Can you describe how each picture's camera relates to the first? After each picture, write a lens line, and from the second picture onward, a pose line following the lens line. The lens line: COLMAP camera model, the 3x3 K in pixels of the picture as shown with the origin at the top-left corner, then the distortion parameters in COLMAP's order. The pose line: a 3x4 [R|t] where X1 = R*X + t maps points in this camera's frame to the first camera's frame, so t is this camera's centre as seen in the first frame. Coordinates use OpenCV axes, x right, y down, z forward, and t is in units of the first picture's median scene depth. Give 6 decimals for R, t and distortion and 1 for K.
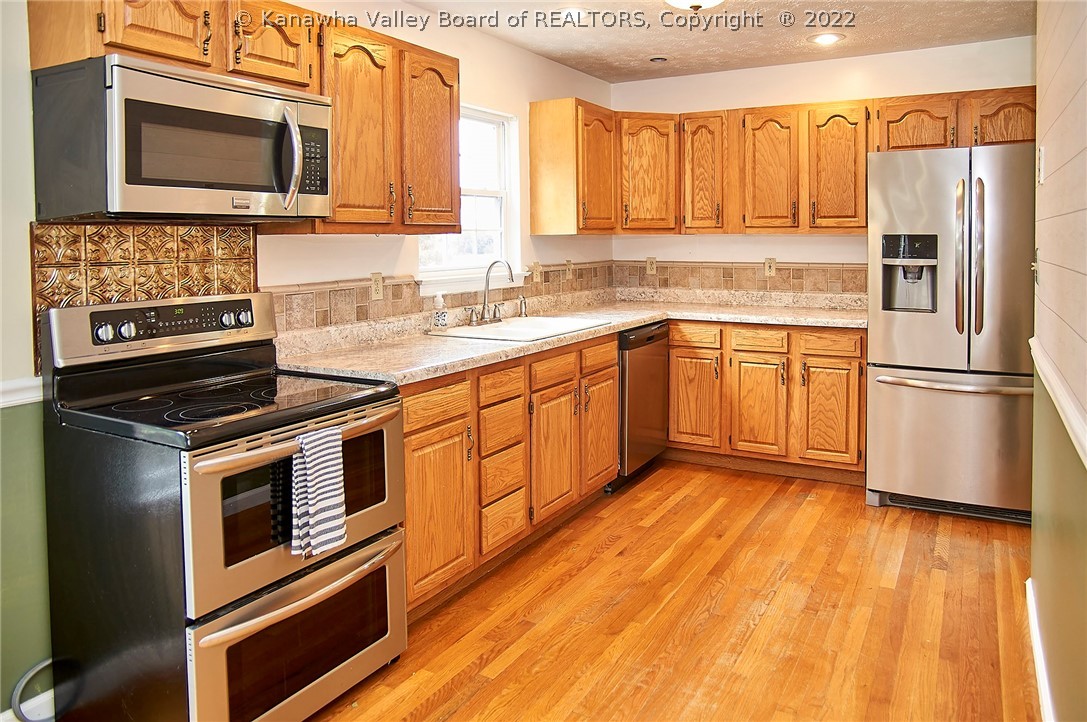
lens RADIAL K [[768.9, 0, 545.2], [0, 768.9, 252.2], [0, 0, 1]] dist [-0.060063, 0.020170]
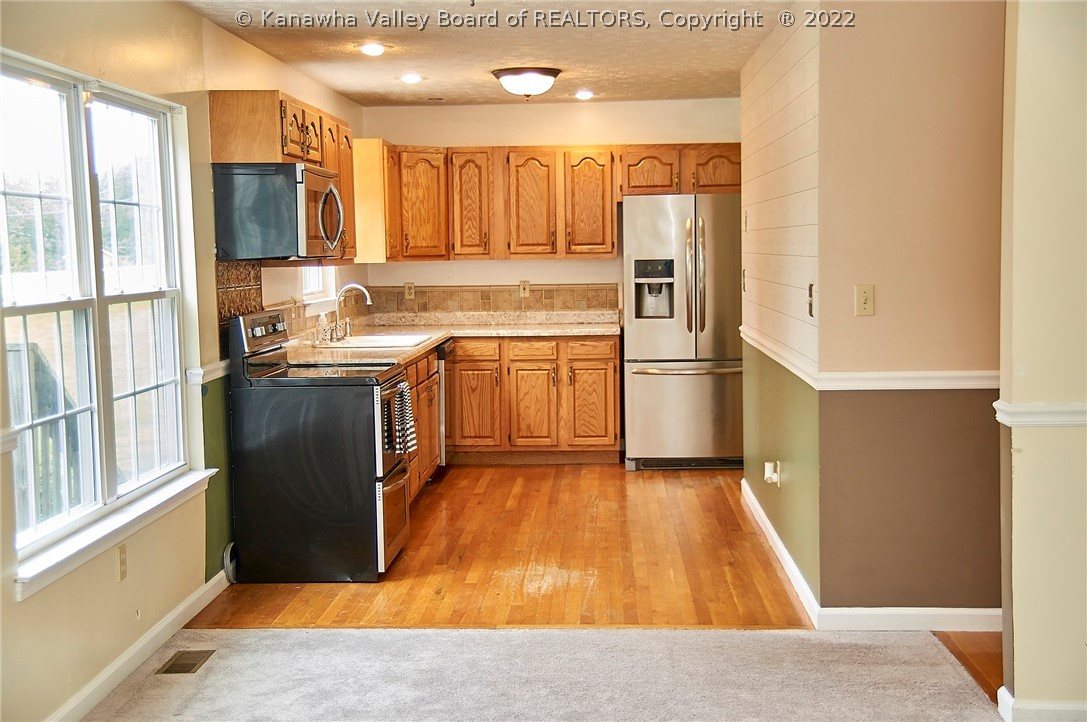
lens RADIAL K [[1389.8, 0, 543.5], [0, 1389.8, 367.5], [0, 0, 1]] dist [0.135909, 0.000000]
pose [[0.890197, -0.047799, 0.453062, -0.686867], [0.019339, 0.997549, 0.067245, -0.002142], [-0.455166, -0.051100, 0.888939, -0.925665]]
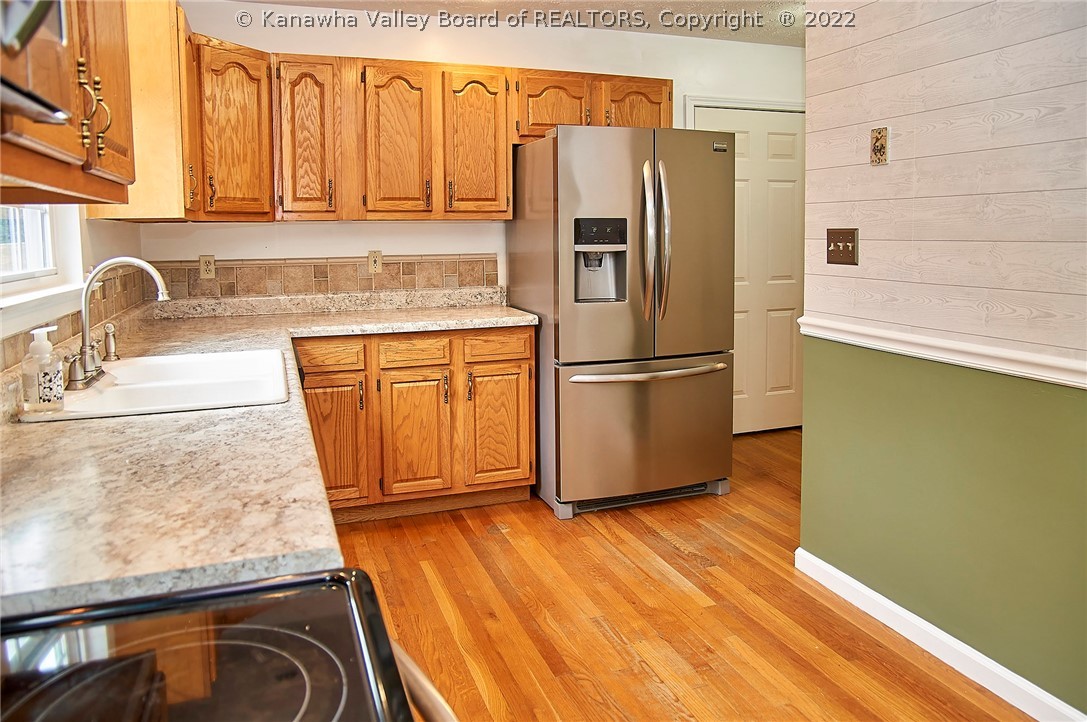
lens RADIAL K [[768.9, 0, 539.2], [0, 768.9, 282.3], [0, 0, 1]] dist [-0.060063, 0.020170]
pose [[0.657662, -0.052221, 0.751501, -0.234836], [0.023958, 0.998540, 0.048421, 0.006585], [-0.752932, -0.013840, 0.657952, 0.383385]]
